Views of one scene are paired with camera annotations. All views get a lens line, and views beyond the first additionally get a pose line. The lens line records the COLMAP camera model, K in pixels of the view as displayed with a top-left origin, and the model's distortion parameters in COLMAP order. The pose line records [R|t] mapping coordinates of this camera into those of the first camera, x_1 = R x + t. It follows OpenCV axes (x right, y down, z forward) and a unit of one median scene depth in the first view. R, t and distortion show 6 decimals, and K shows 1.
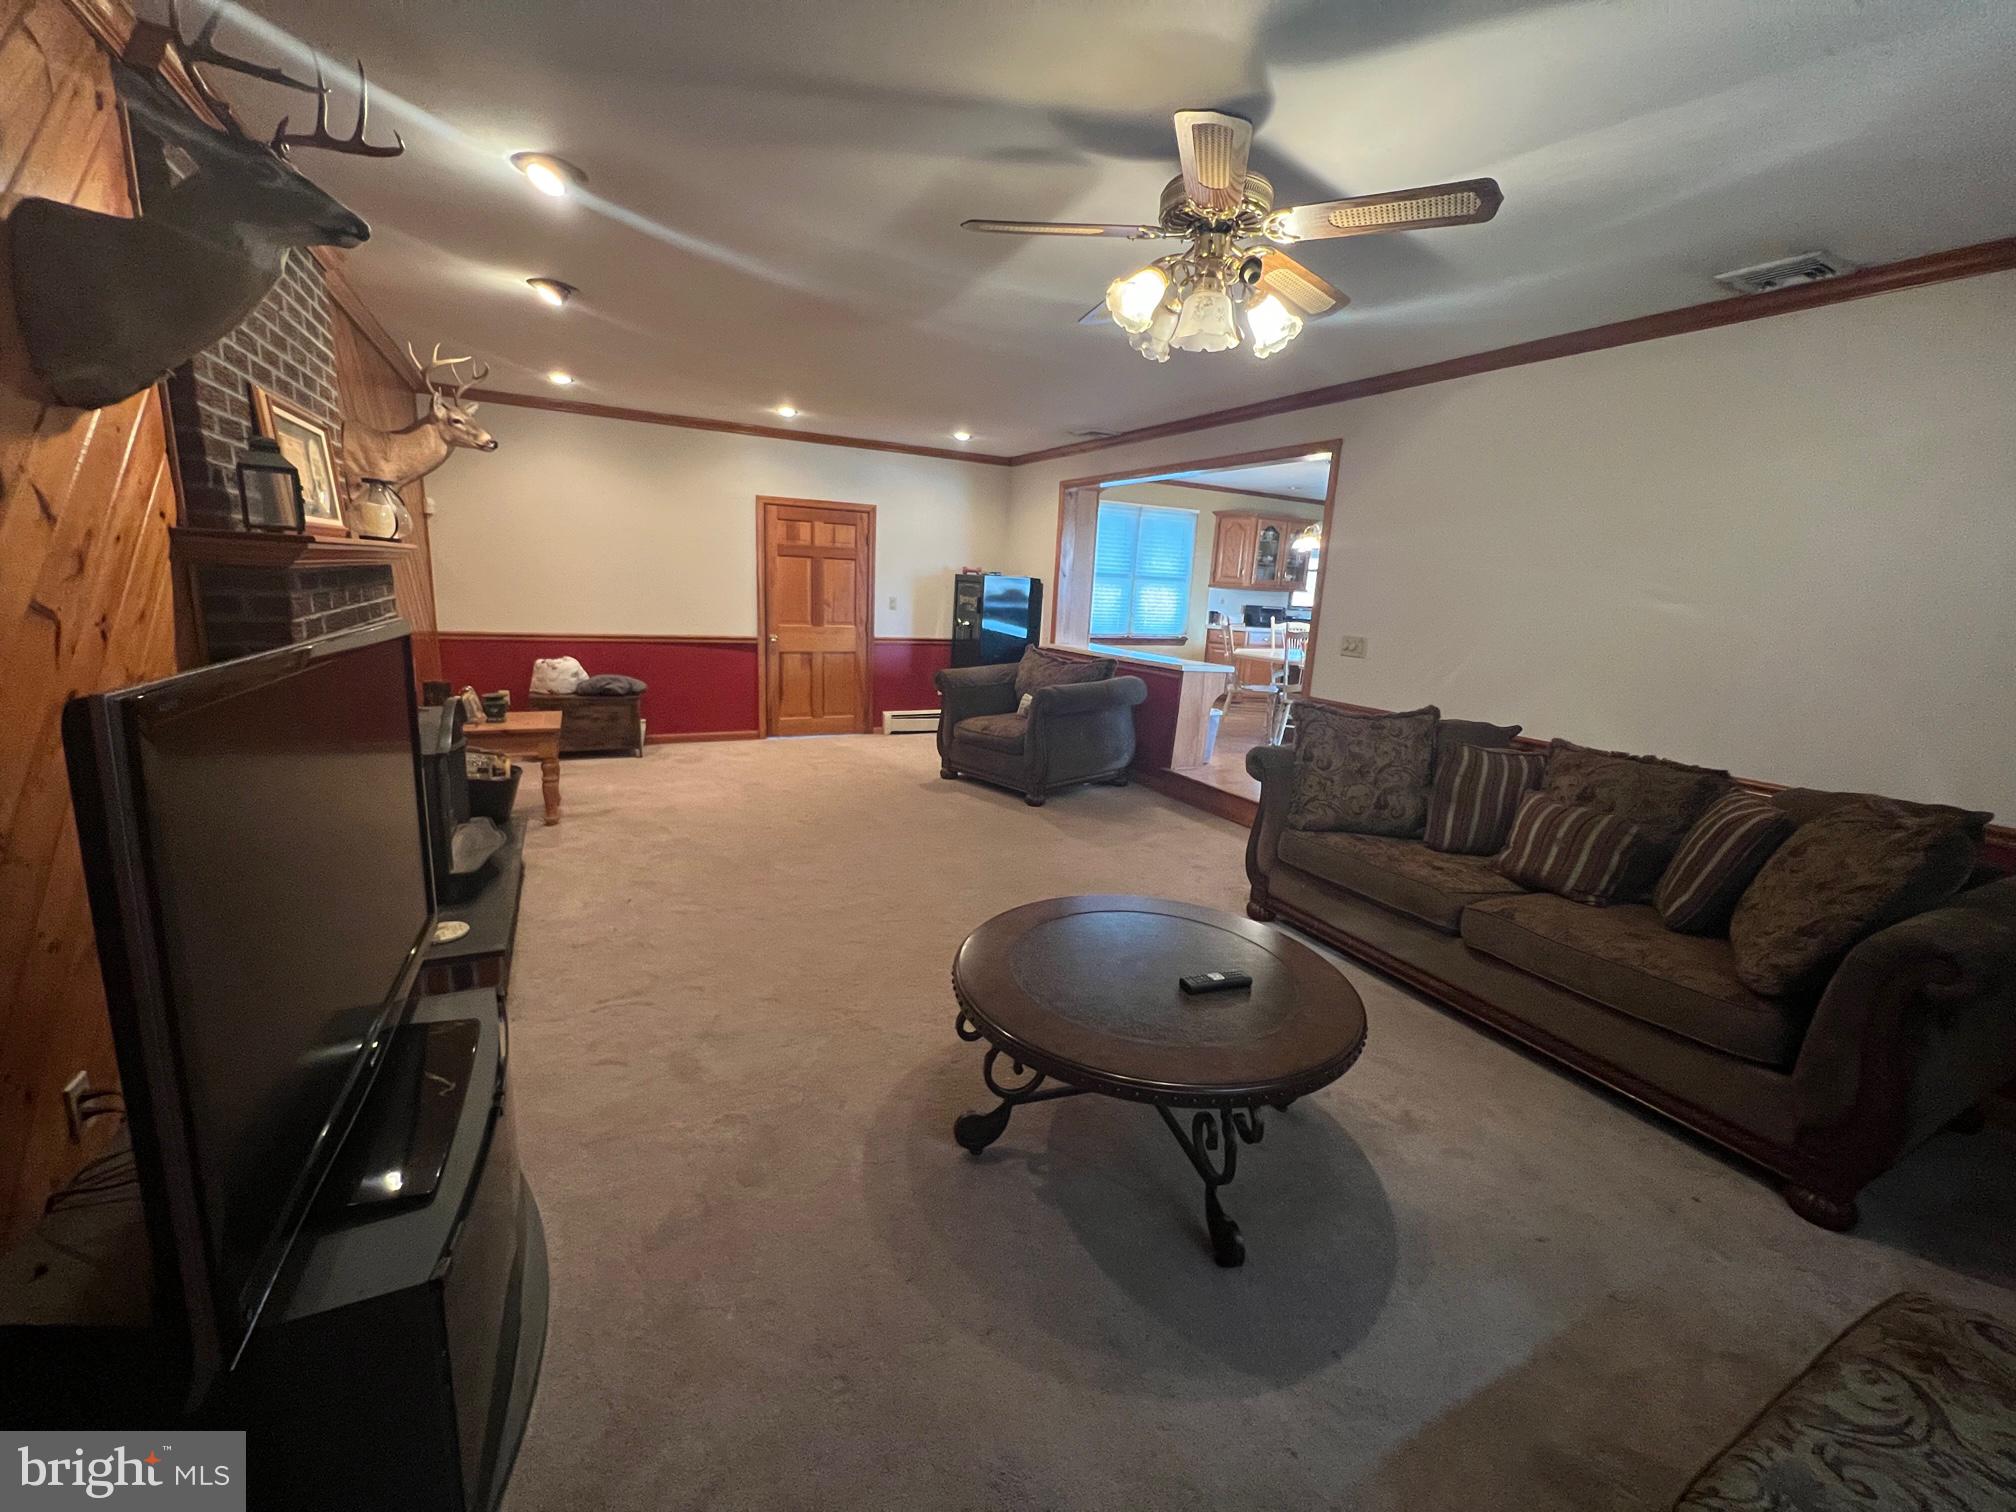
lens RADIAL K [[814.3, 0, 1000.9], [0, 814.3, 748.9], [0, 0, 1]] dist [-0.004378, 0.000030]
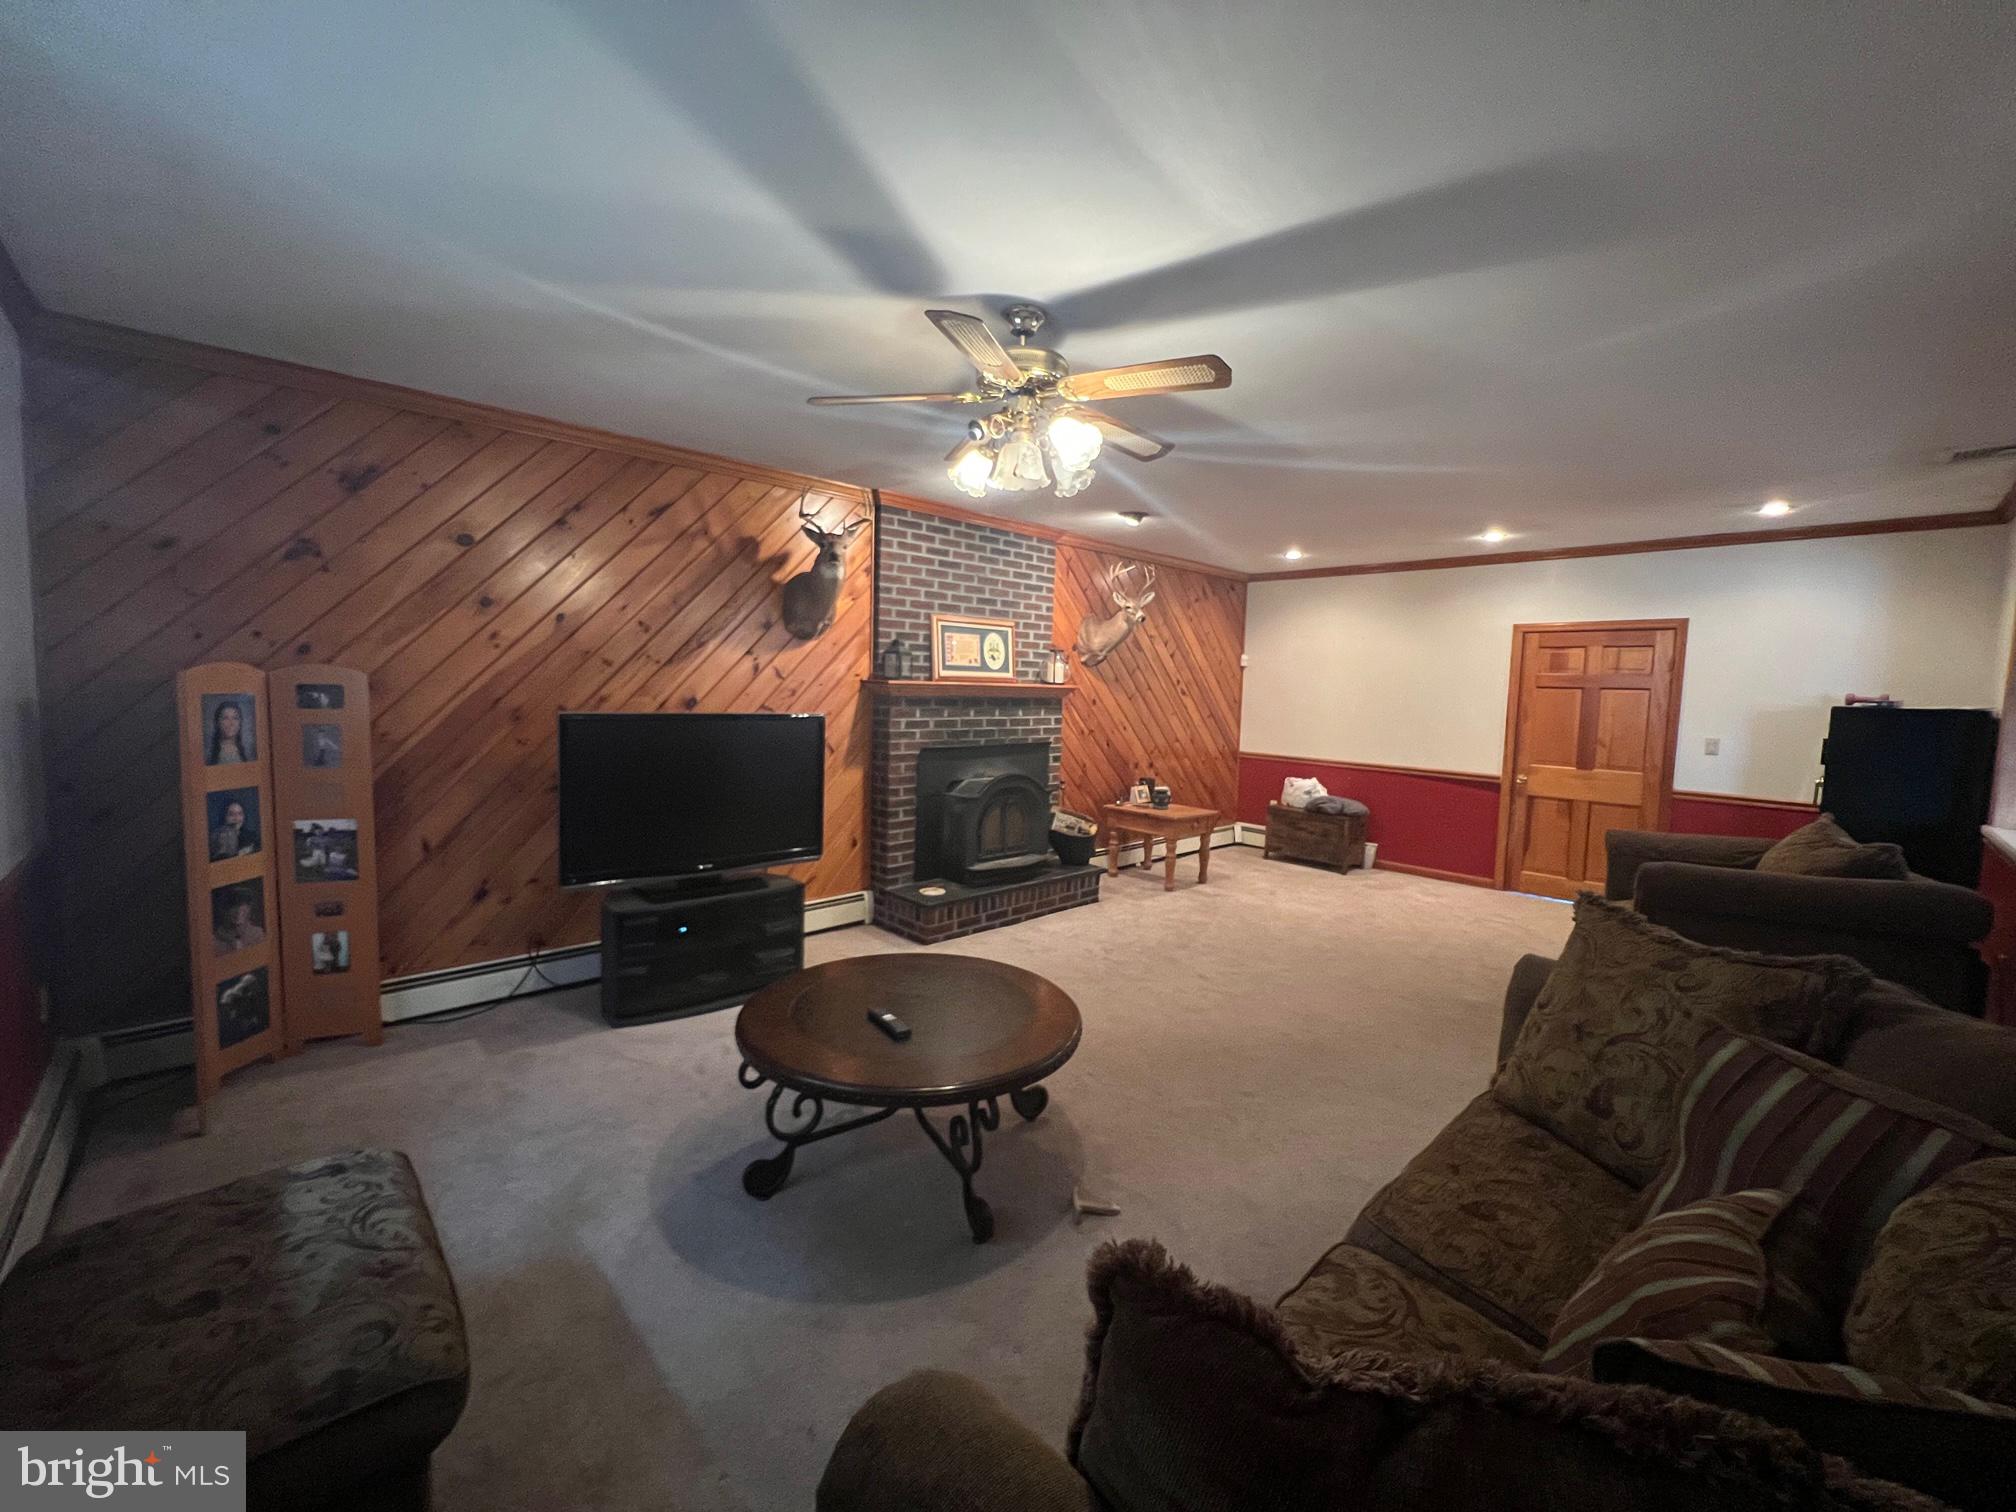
lens RADIAL K [[814.3, 0, 1003.3], [0, 814.3, 748.1], [0, 0, 1]] dist [-0.004378, 0.000030]
pose [[0.264421, 0.033747, -0.963817, 0.479668], [-0.210425, 0.977327, -0.023509, -0.034145], [0.941171, 0.209027, 0.265528, 0.260681]]
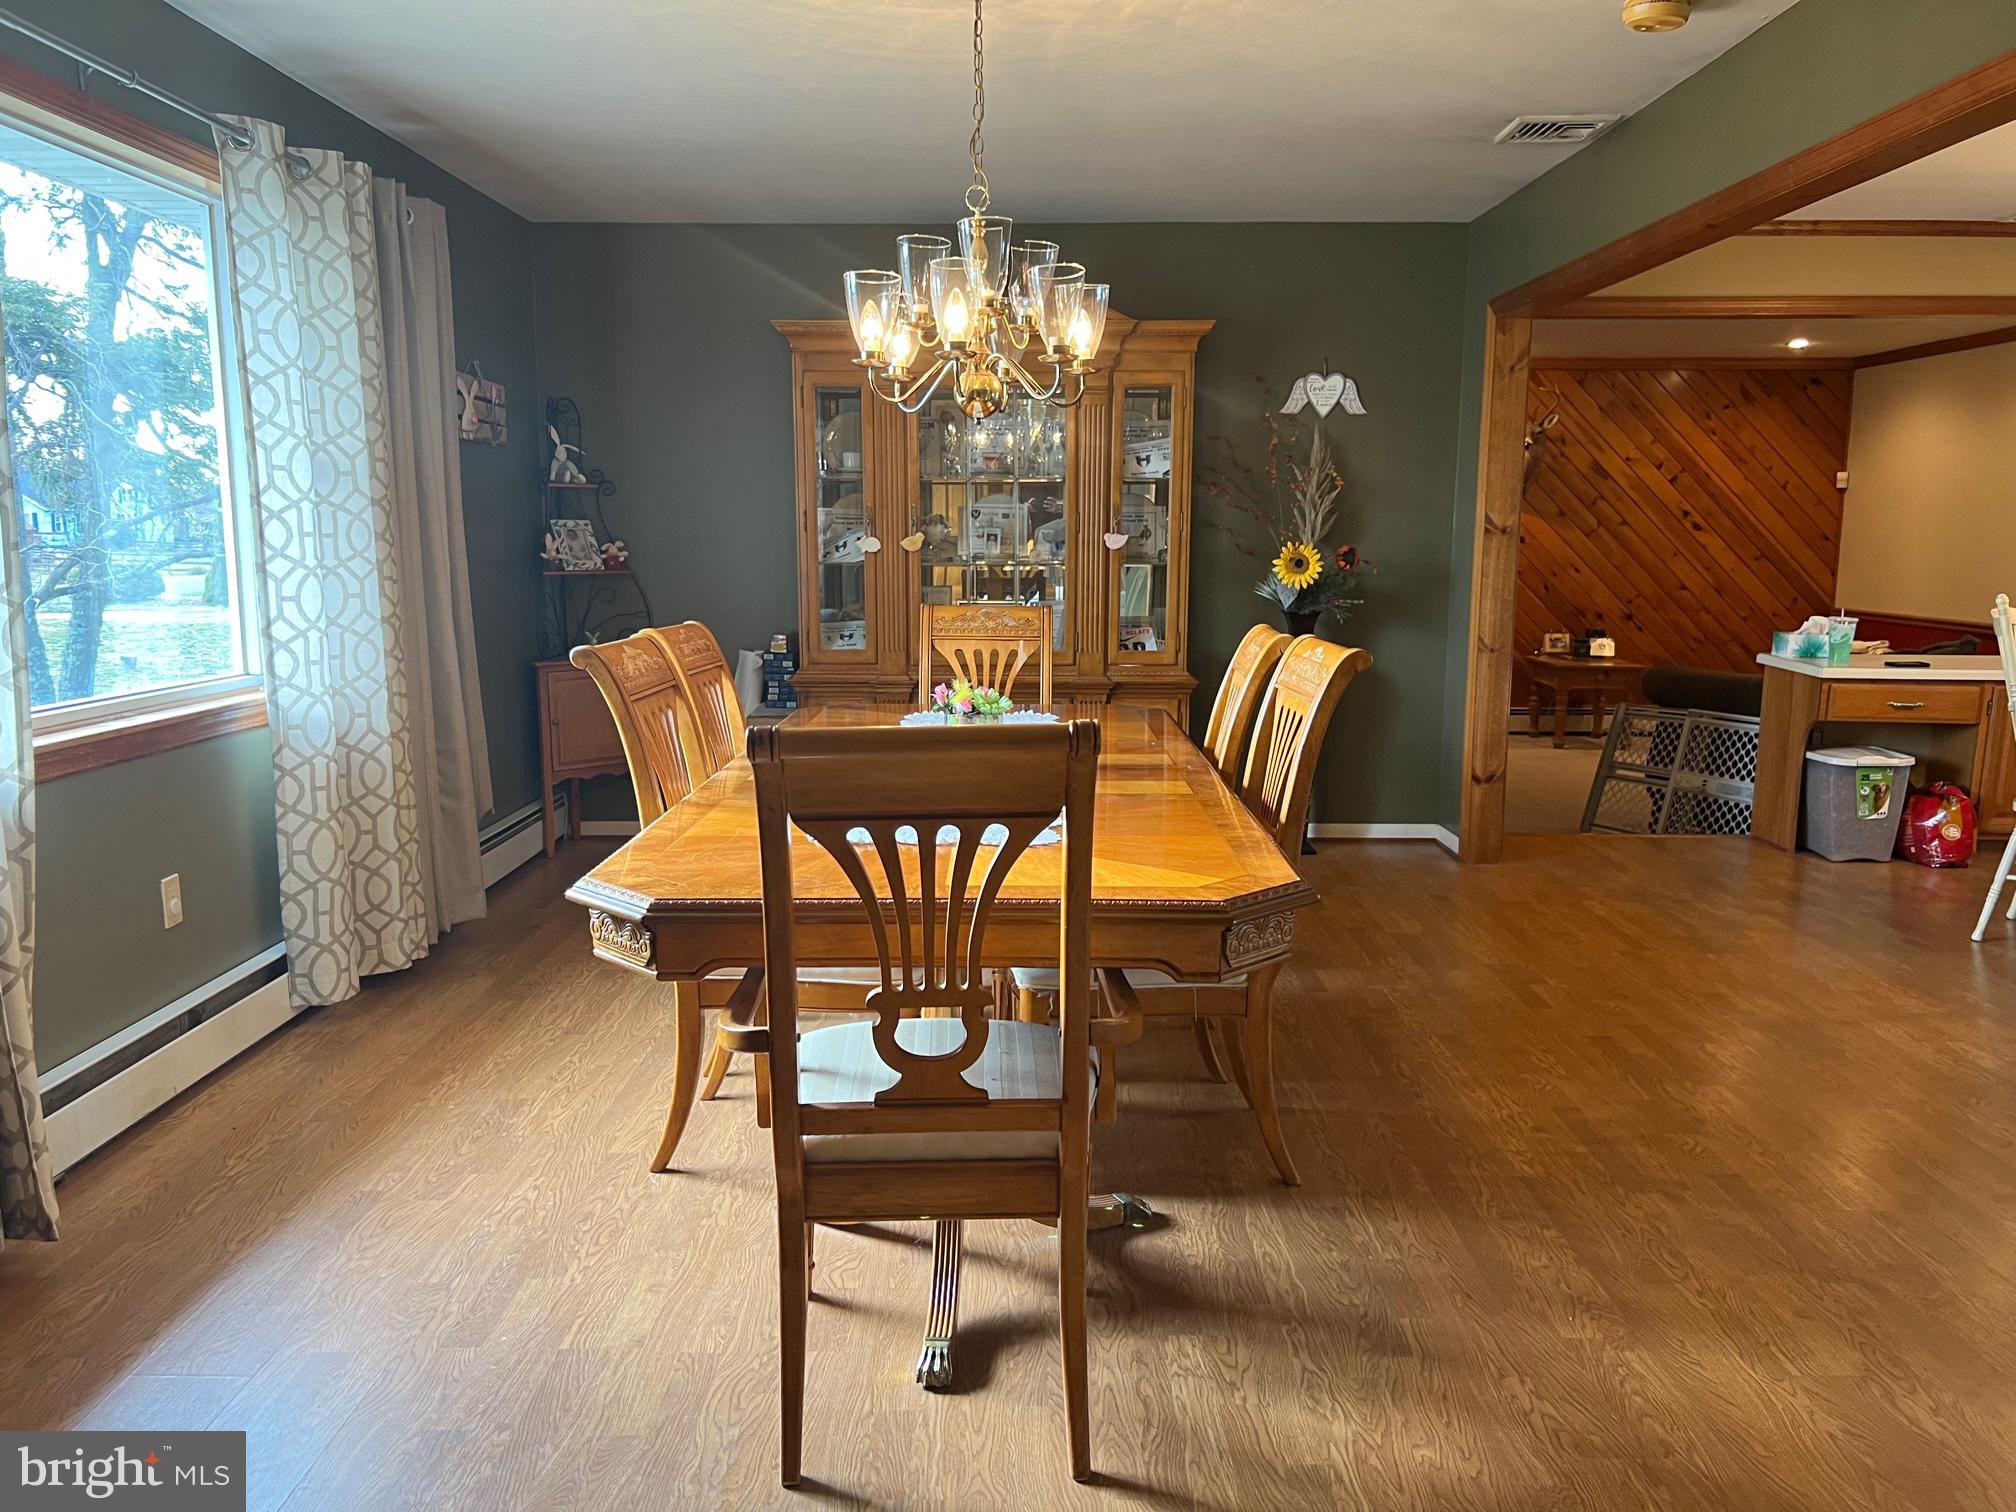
lens RADIAL K [[1518.5, 0, 1008.7], [0, 1518.5, 758.6], [0, 0, 1]] dist [-0.006948, -0.003595]
pose [[-0.463530, 0.098689, -0.880568, 1.218586], [-0.204711, 0.954966, 0.214787, -0.140039], [0.862110, 0.279822, -0.422453, 0.851811]]
